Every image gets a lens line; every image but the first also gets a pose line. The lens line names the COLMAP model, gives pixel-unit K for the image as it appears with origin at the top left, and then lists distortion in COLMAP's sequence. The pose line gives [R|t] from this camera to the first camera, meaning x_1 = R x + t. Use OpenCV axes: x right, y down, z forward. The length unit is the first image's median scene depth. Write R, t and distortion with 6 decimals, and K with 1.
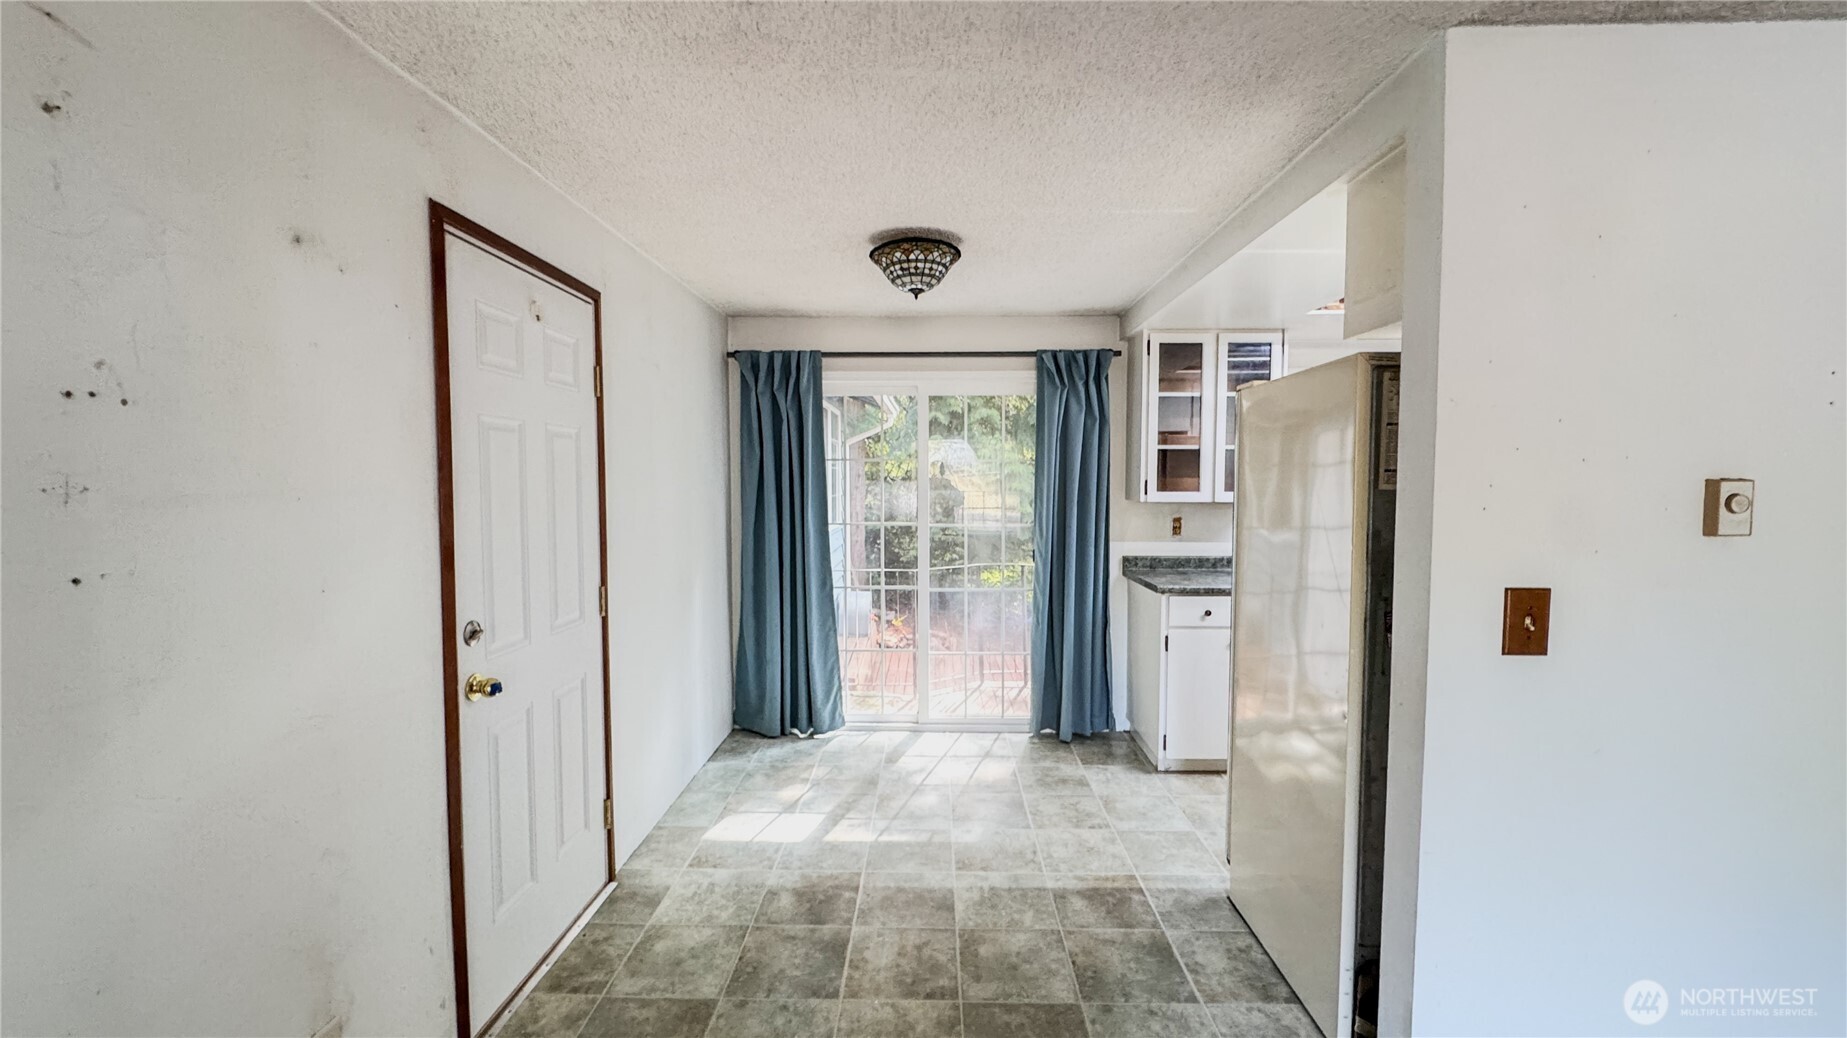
lens RADIAL K [[735.8, 0, 923.5], [0, 735.8, 519.0], [0, 0, 1]] dist [-0.002065, 0.000017]
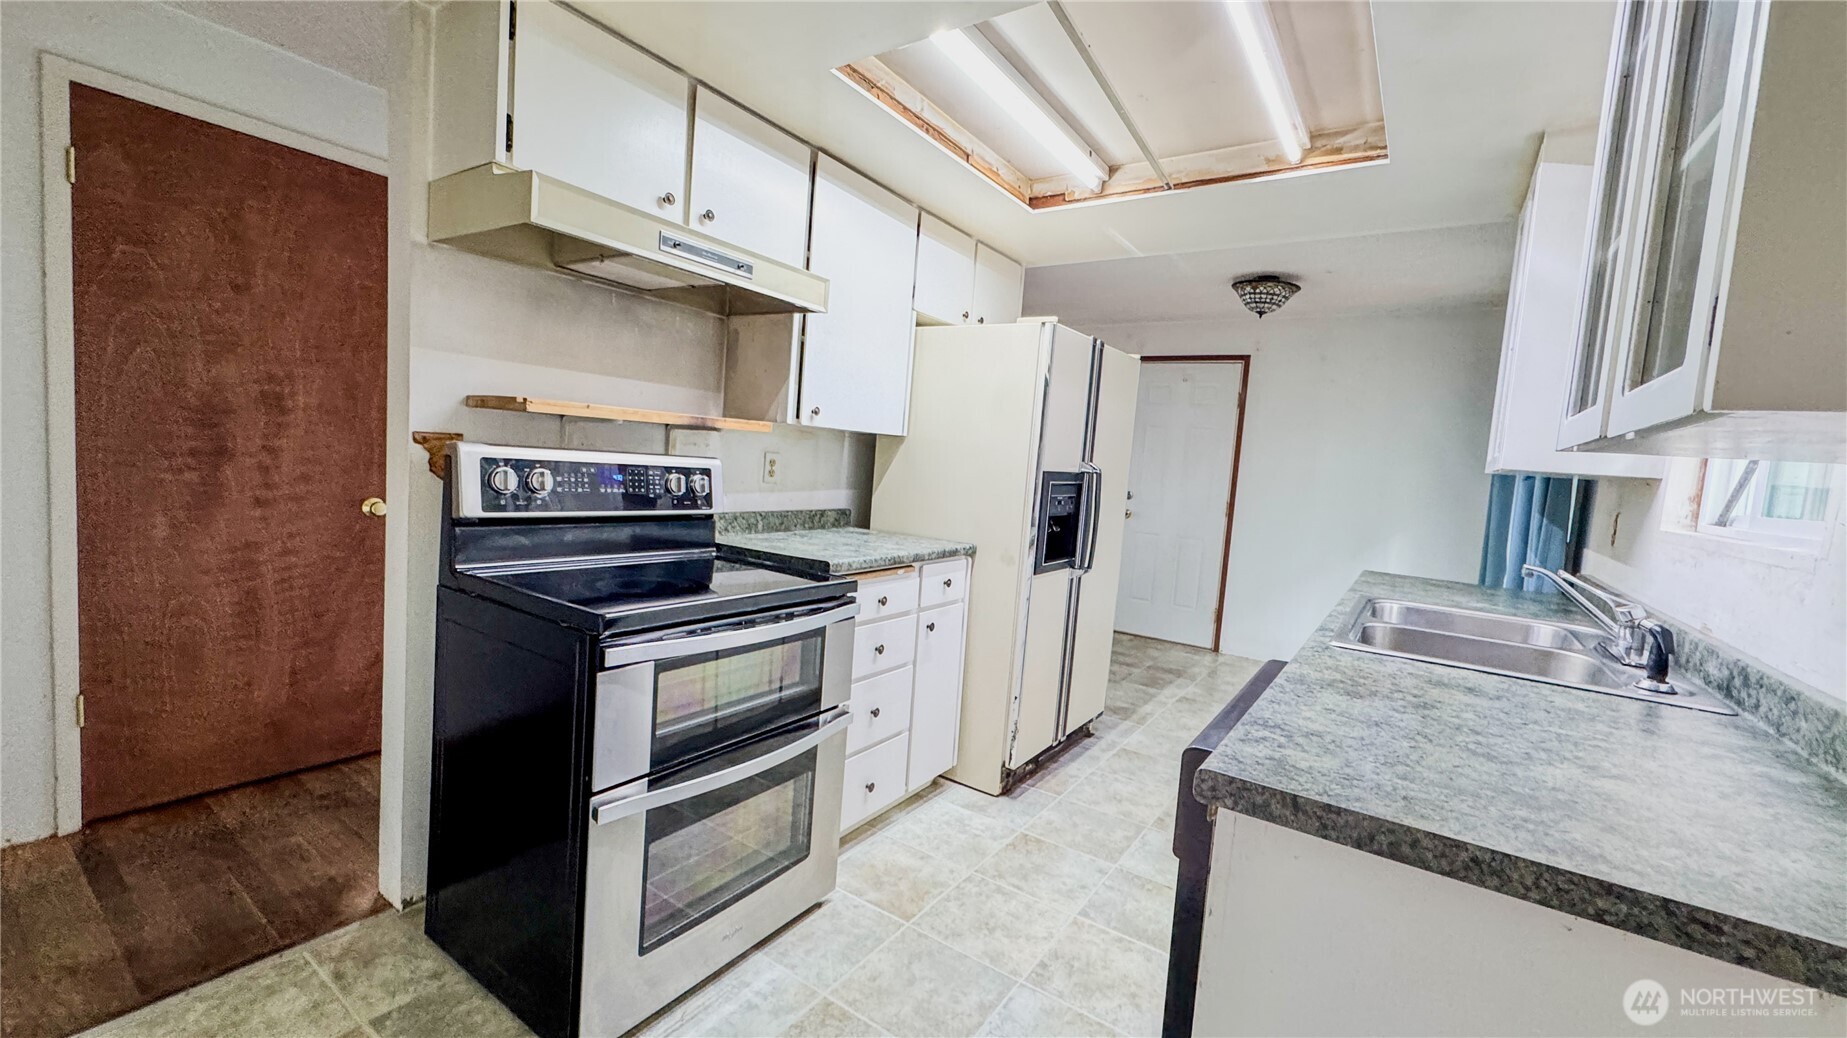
lens RADIAL K [[735.8, 0, 923.5], [0, 735.8, 519.0], [0, 0, 1]] dist [-0.002065, 0.000017]
pose [[-0.547527, 0.029274, -0.836276, 1.739802], [-0.118538, 0.986596, 0.112145, 0.006521], [0.828350, 0.160533, -0.536718, 1.424736]]
